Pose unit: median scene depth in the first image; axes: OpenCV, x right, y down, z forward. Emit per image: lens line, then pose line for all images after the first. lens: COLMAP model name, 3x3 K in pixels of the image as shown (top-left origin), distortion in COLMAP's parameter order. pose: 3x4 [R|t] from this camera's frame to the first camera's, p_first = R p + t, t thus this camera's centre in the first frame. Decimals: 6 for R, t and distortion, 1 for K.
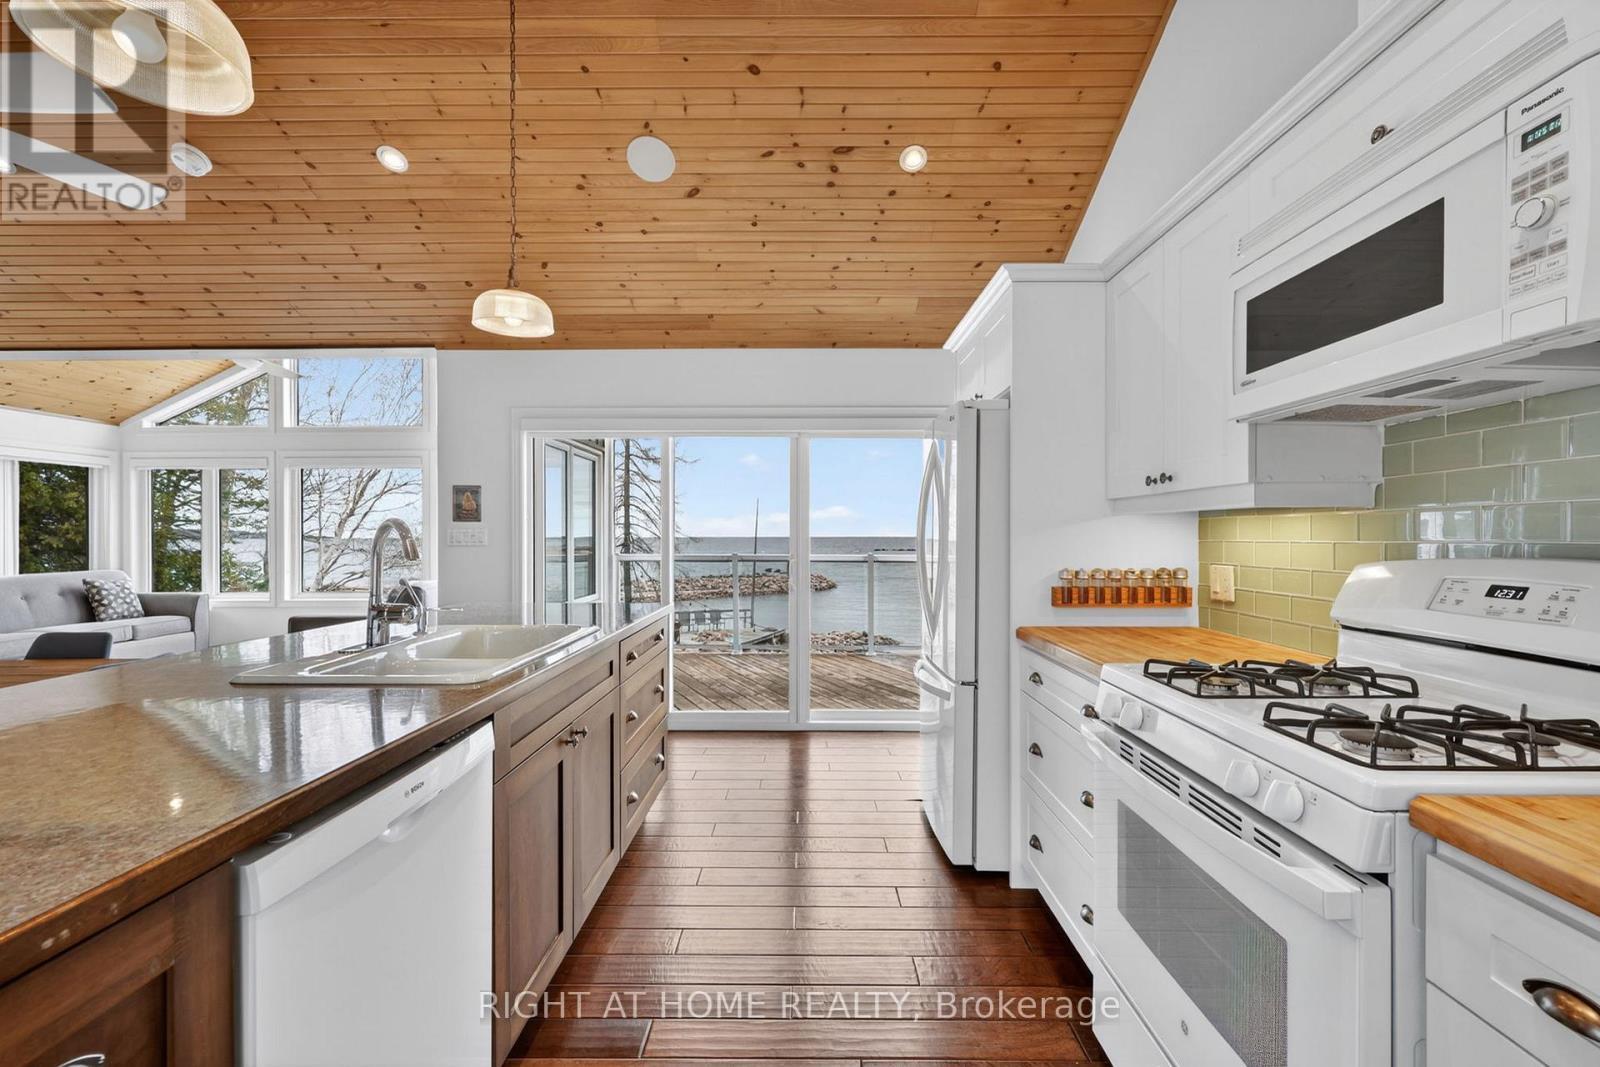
lens RADIAL K [[693.3, 0, 786.0], [0, 693.3, 536.5], [0, 0, 1]] dist [-0.000228, -0.000268]
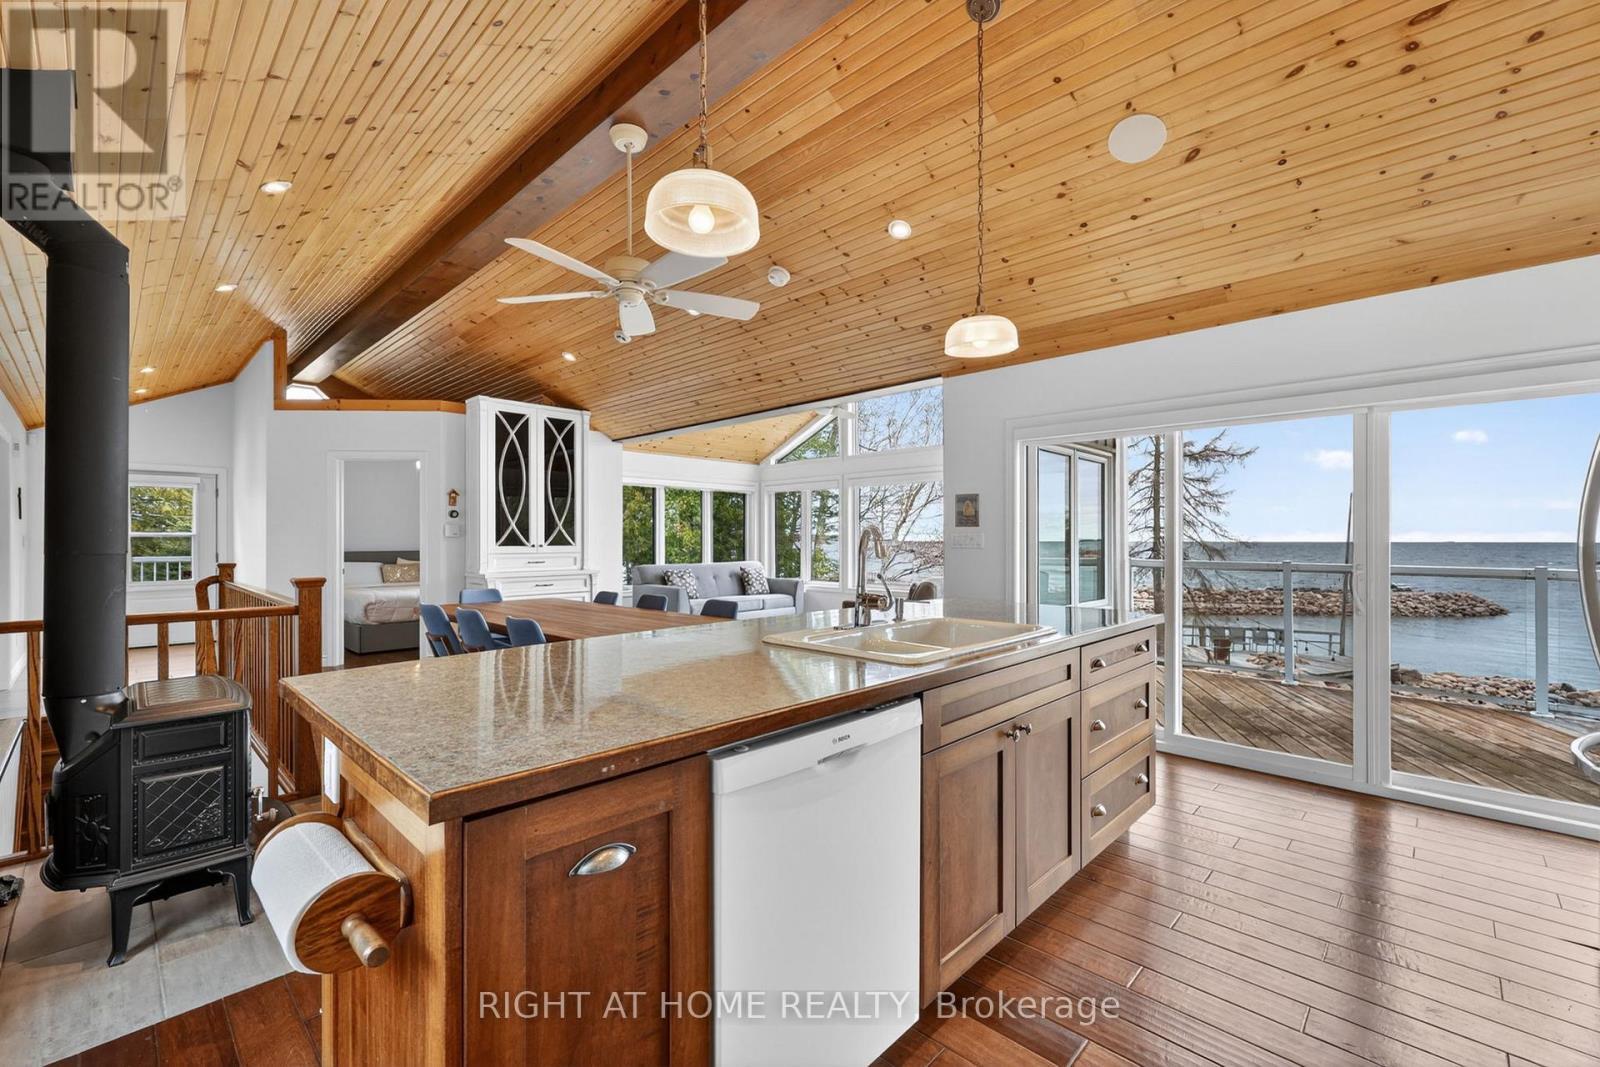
lens RADIAL K [[654.9, 0, 766.6], [0, 654.9, 536.8], [0, 0, 1]] dist [0.001386, -0.000501]
pose [[0.713684, 0.000551, -0.700468, 0.072717], [-0.003988, 0.999987, -0.003277, 0.000125], [0.700457, 0.005132, 0.713676, 0.018180]]
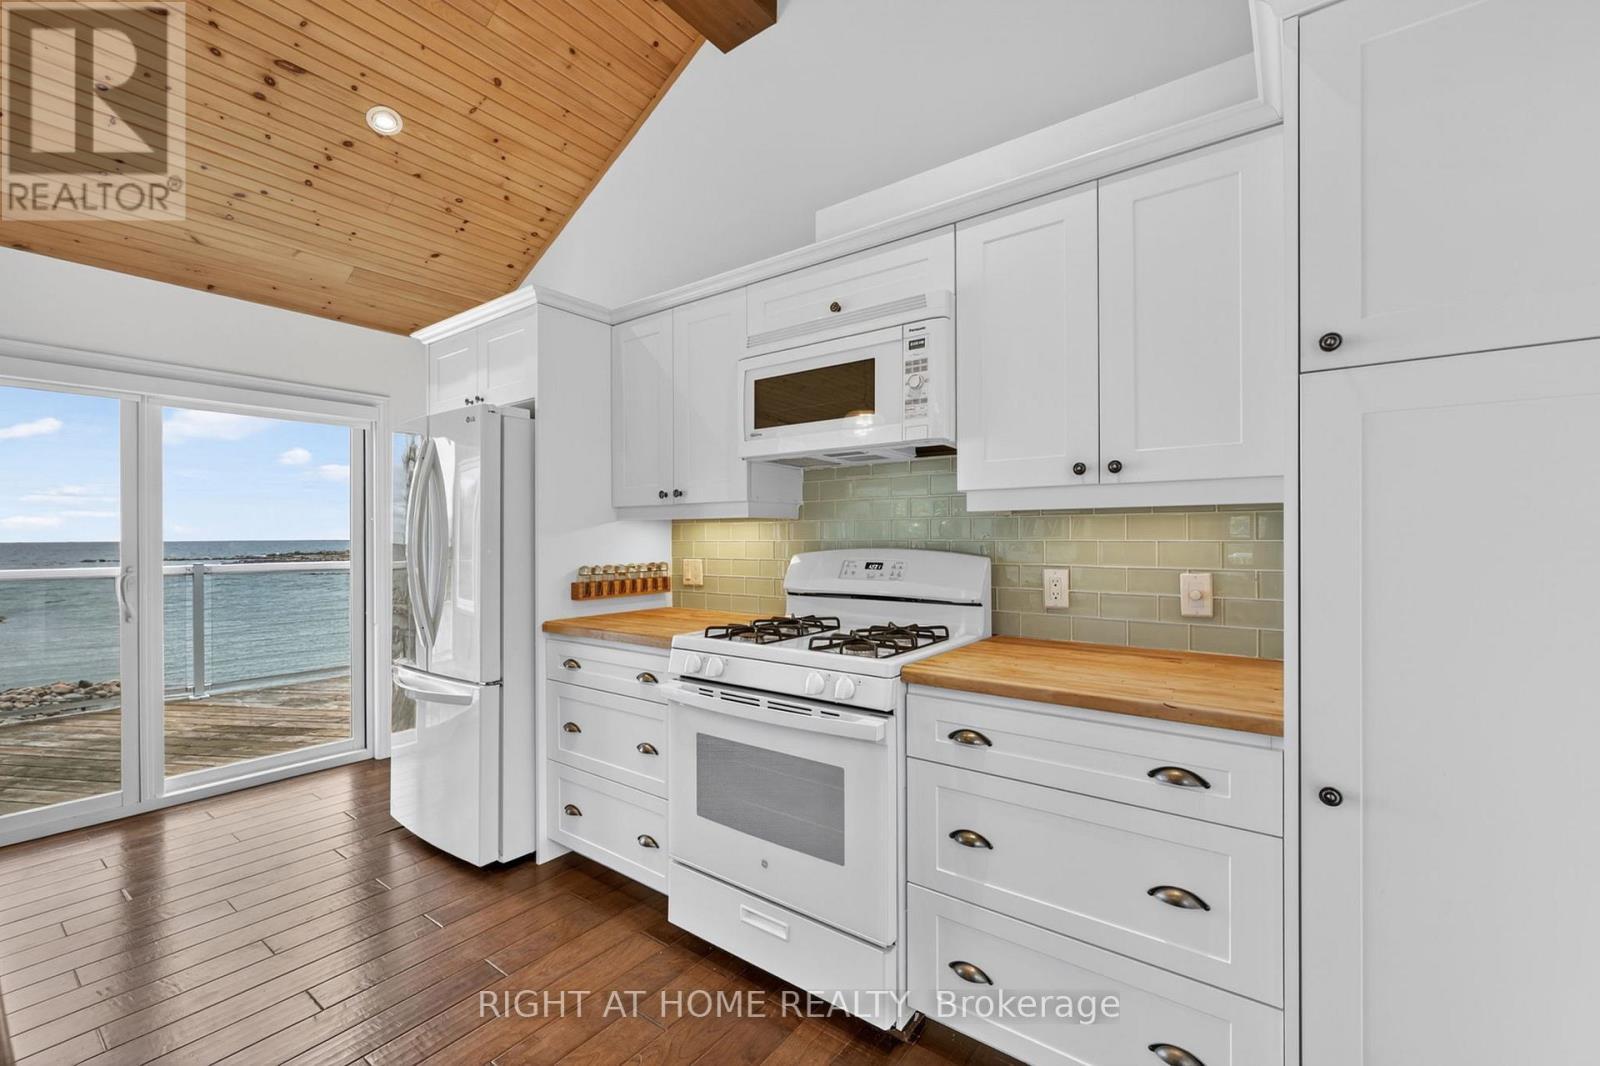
lens RADIAL K [[666.5, 0, 854.4], [0, 666.5, 537.0], [0, 0, 1]] dist [0.000116, 0.000086]
pose [[0.550041, -0.001852, 0.835135, -0.216547], [0.005112, 0.999986, -0.001149, 0.001265], [-0.835122, 0.004901, 0.550043, 0.015024]]
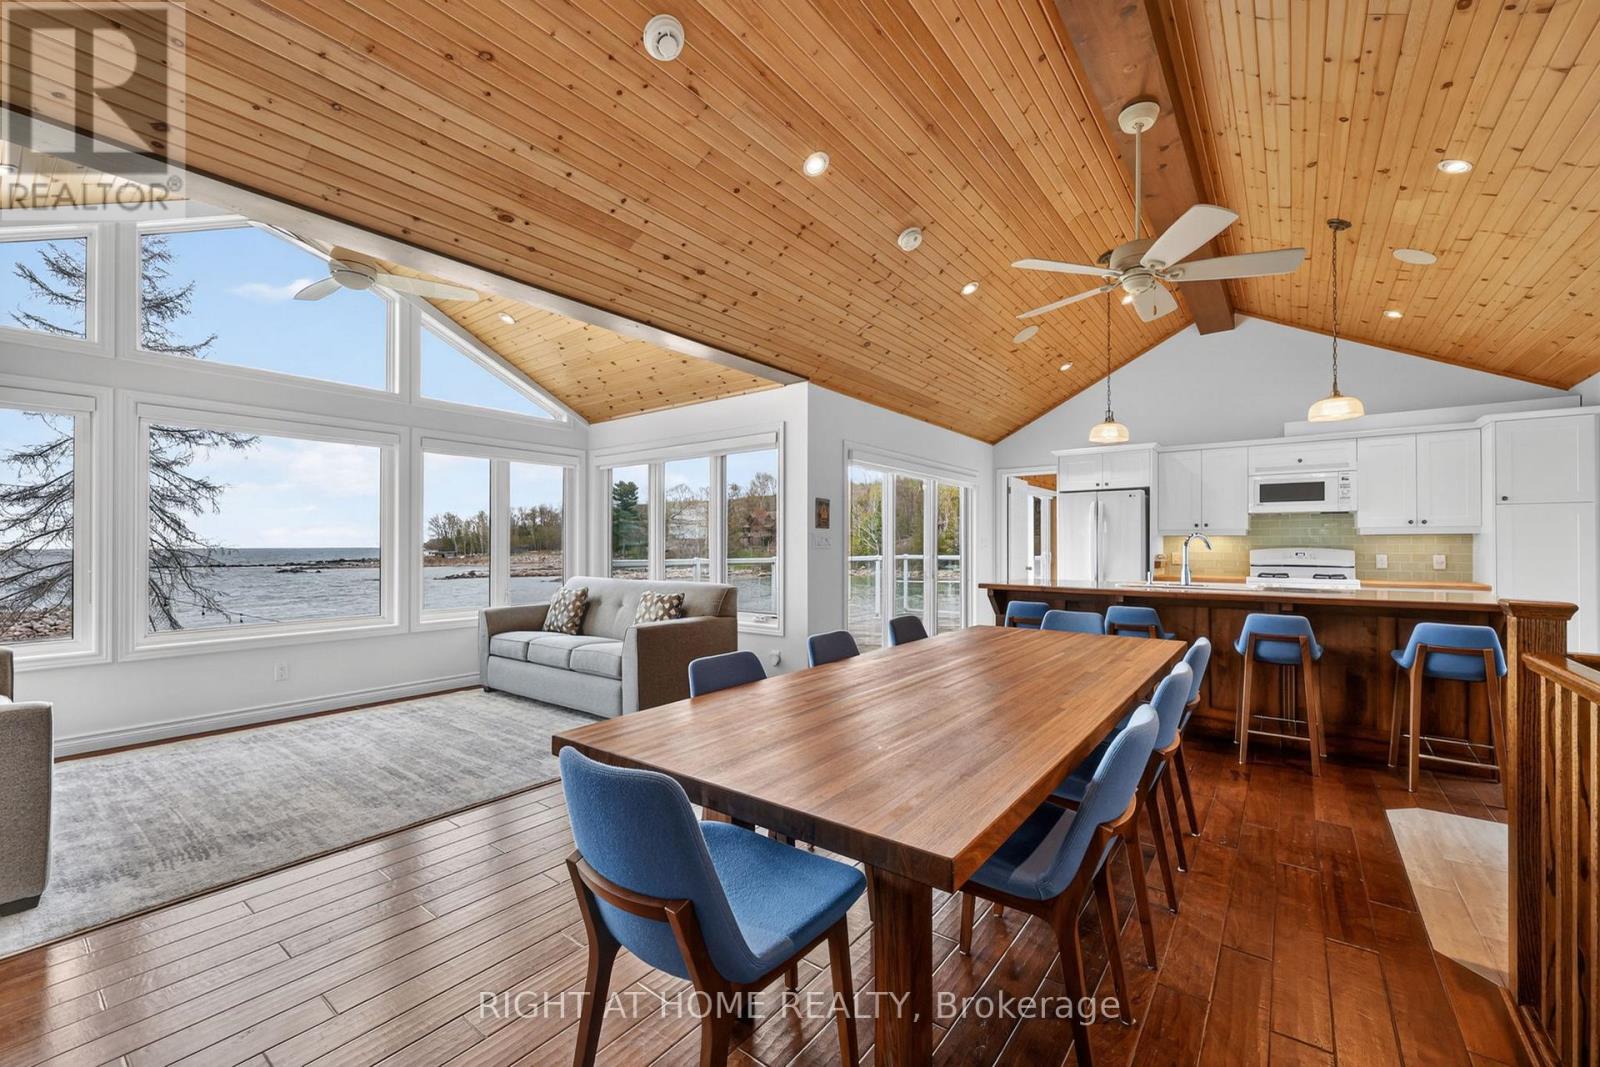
lens RADIAL K [[666.5, 0, 854.4], [0, 666.5, 537.5], [0, 0, 1]] dist [0.000116, 0.000086]
pose [[0.548902, 0.015561, 0.835742, -1.991004], [-0.001655, 0.999845, -0.017529, 0.021082], [-0.835885, 0.008238, 0.548842, 0.432144]]
